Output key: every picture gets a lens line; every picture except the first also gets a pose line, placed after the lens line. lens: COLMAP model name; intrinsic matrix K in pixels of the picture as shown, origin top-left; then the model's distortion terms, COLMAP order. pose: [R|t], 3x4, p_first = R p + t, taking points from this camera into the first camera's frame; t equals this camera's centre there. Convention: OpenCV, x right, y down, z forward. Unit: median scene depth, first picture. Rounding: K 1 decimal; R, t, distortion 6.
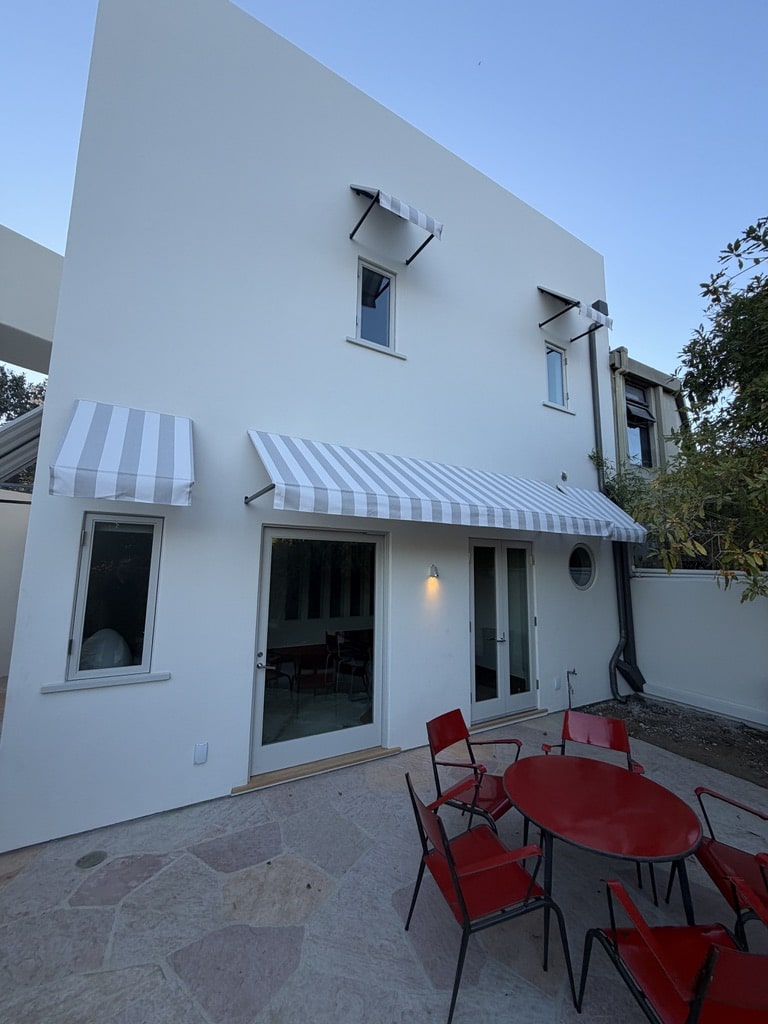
lens RADIAL K [[409.6, 0, 387.8], [0, 409.6, 512.8], [0, 0, 1]] dist [0.000466, 0.000001]
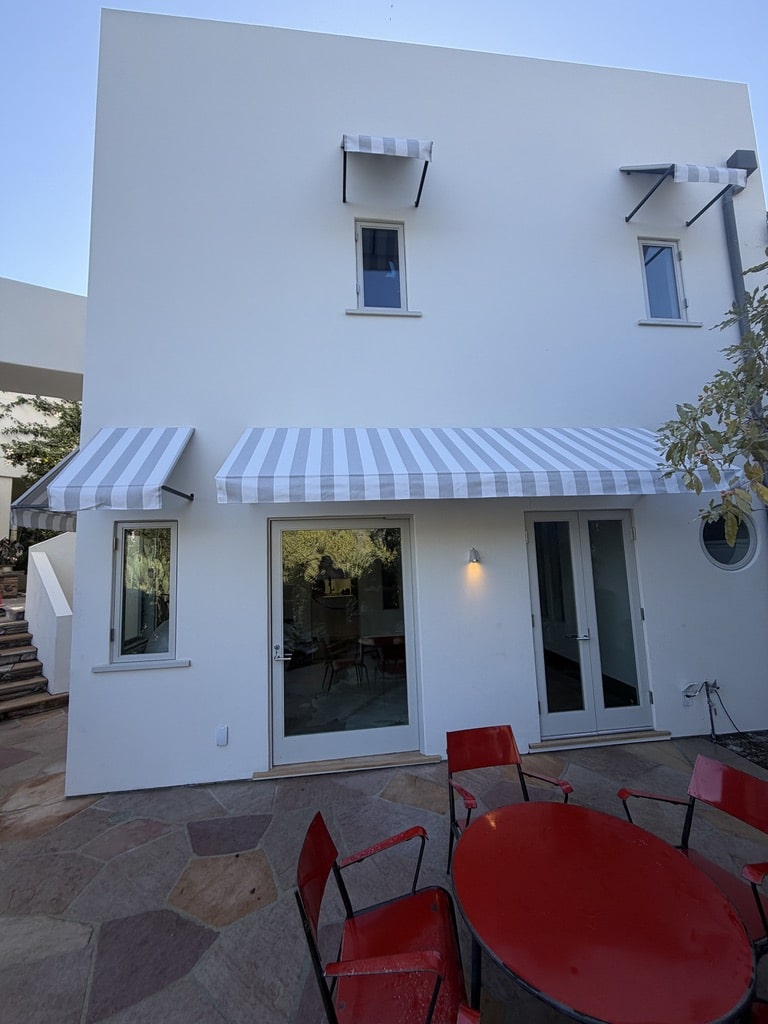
lens RADIAL K [[409.6, 0, 383.4], [0, 409.6, 512.2], [0, 0, 1]] dist [0.000466, 0.000001]
pose [[0.909265, -0.092553, -0.405797, 0.296153], [0.104503, 0.994497, 0.007337, 0.028212], [0.402885, -0.049078, 0.913934, 0.153233]]
